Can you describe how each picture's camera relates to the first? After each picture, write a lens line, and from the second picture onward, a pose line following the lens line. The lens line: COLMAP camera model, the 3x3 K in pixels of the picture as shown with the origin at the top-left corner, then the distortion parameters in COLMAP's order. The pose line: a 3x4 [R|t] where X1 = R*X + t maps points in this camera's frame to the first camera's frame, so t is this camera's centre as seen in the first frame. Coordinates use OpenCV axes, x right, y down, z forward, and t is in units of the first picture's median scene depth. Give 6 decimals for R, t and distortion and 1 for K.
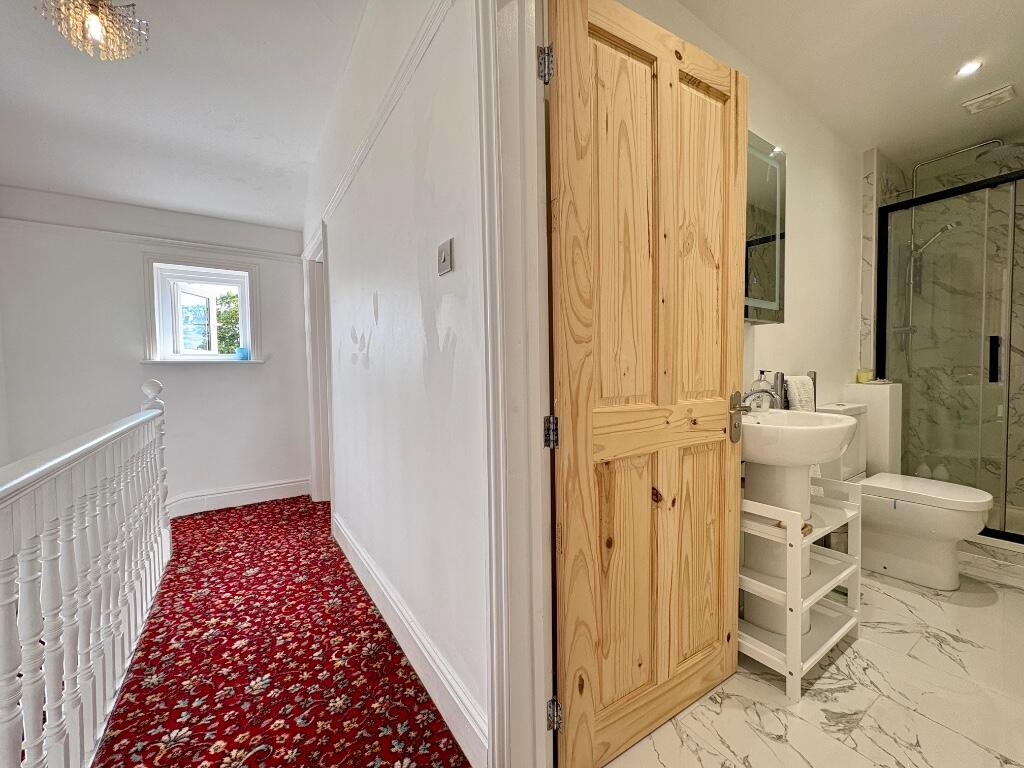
lens RADIAL K [[410.1, 0, 509.4], [0, 410.1, 386.8], [0, 0, 1]] dist [-0.000724, 0.000037]
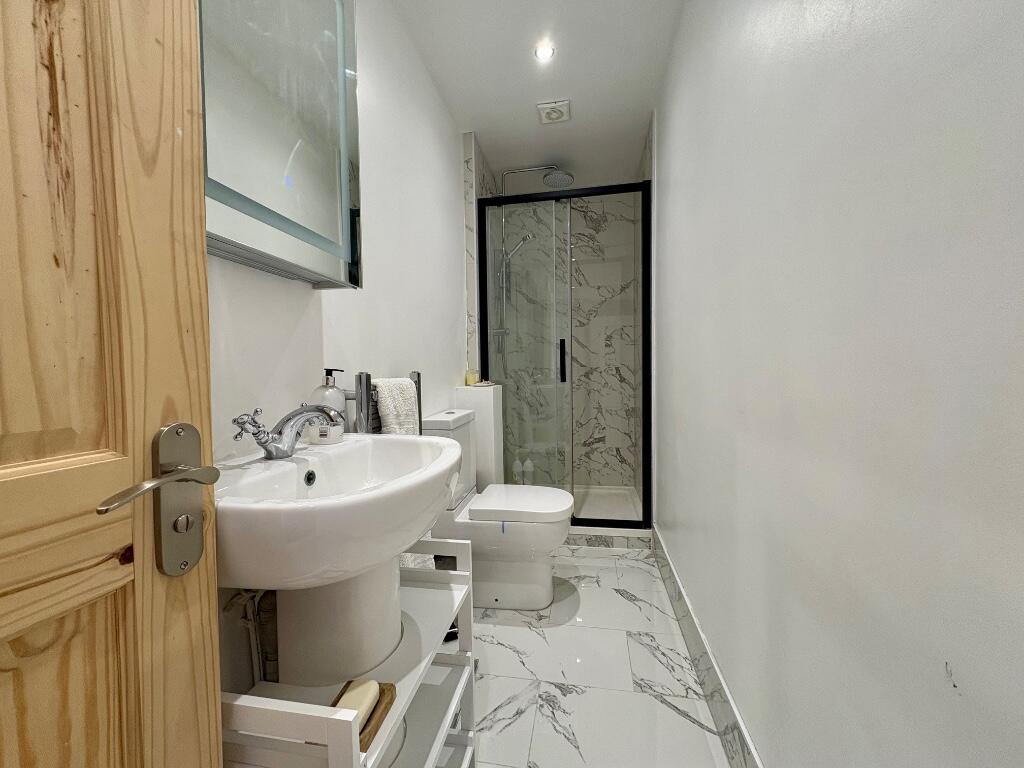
lens RADIAL K [[410.1, 0, 512.8], [0, 410.1, 385.4], [0, 0, 1]] dist [-0.000724, 0.000037]
pose [[0.690542, -0.022106, 0.722954, 0.307801], [0.031721, 0.999497, 0.000263, -0.007632], [-0.722596, 0.022751, 0.690896, 0.347417]]
